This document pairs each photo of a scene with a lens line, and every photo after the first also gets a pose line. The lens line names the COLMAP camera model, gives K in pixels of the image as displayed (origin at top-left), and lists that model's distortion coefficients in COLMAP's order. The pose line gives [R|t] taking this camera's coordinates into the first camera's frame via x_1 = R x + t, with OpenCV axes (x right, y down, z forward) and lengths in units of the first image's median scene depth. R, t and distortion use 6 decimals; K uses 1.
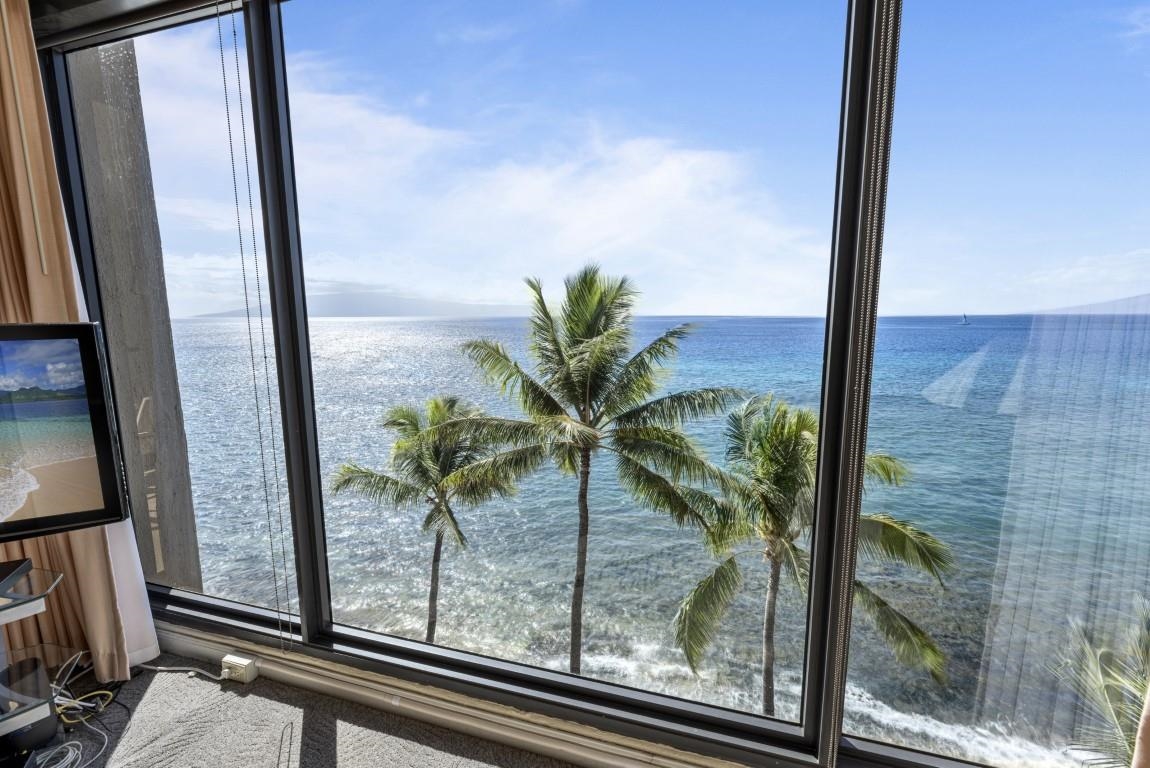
lens RADIAL K [[472.3, 0, 578.0], [0, 472.3, 369.6], [0, 0, 1]] dist [-0.001402, -0.000069]
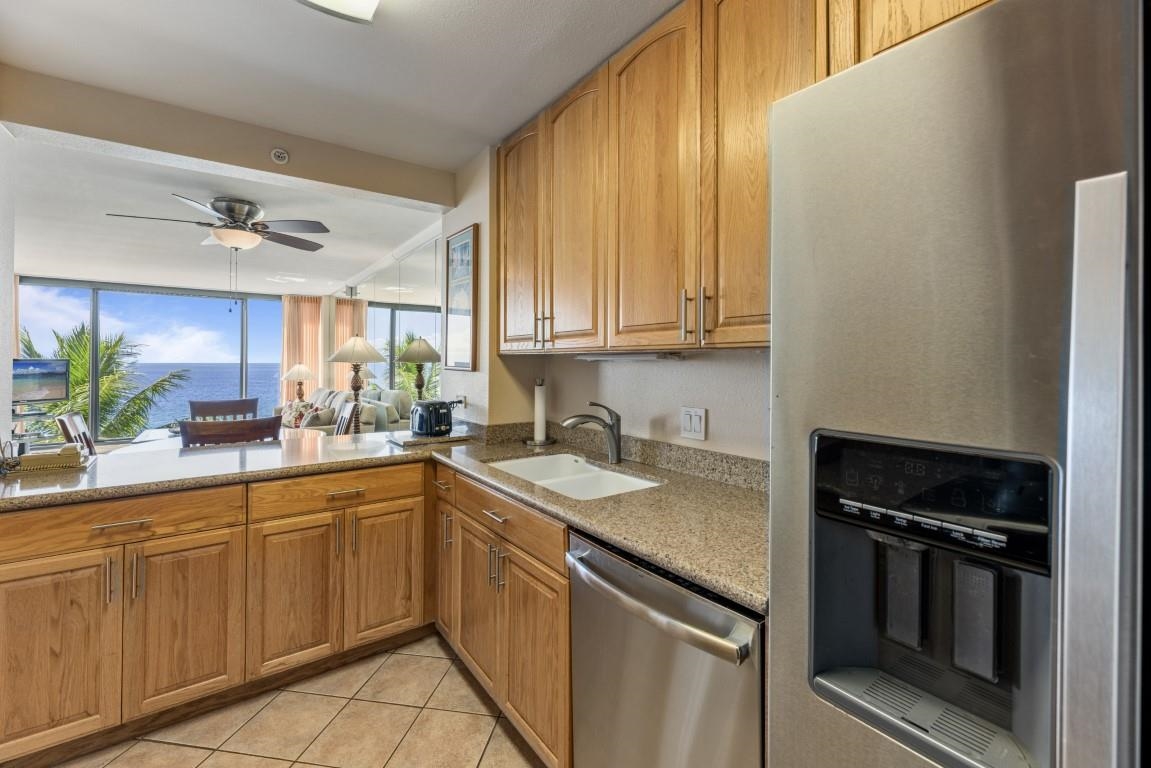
lens RADIAL K [[476.6, 0, 572.9], [0, 476.6, 355.7], [0, 0, 1]] dist [-0.000438, 0.000037]
pose [[0.603854, 0.016244, 0.796929, -0.223655], [0.083544, 0.992996, -0.083544, 0.086933], [-0.792704, 0.117027, 0.598268, -0.761379]]
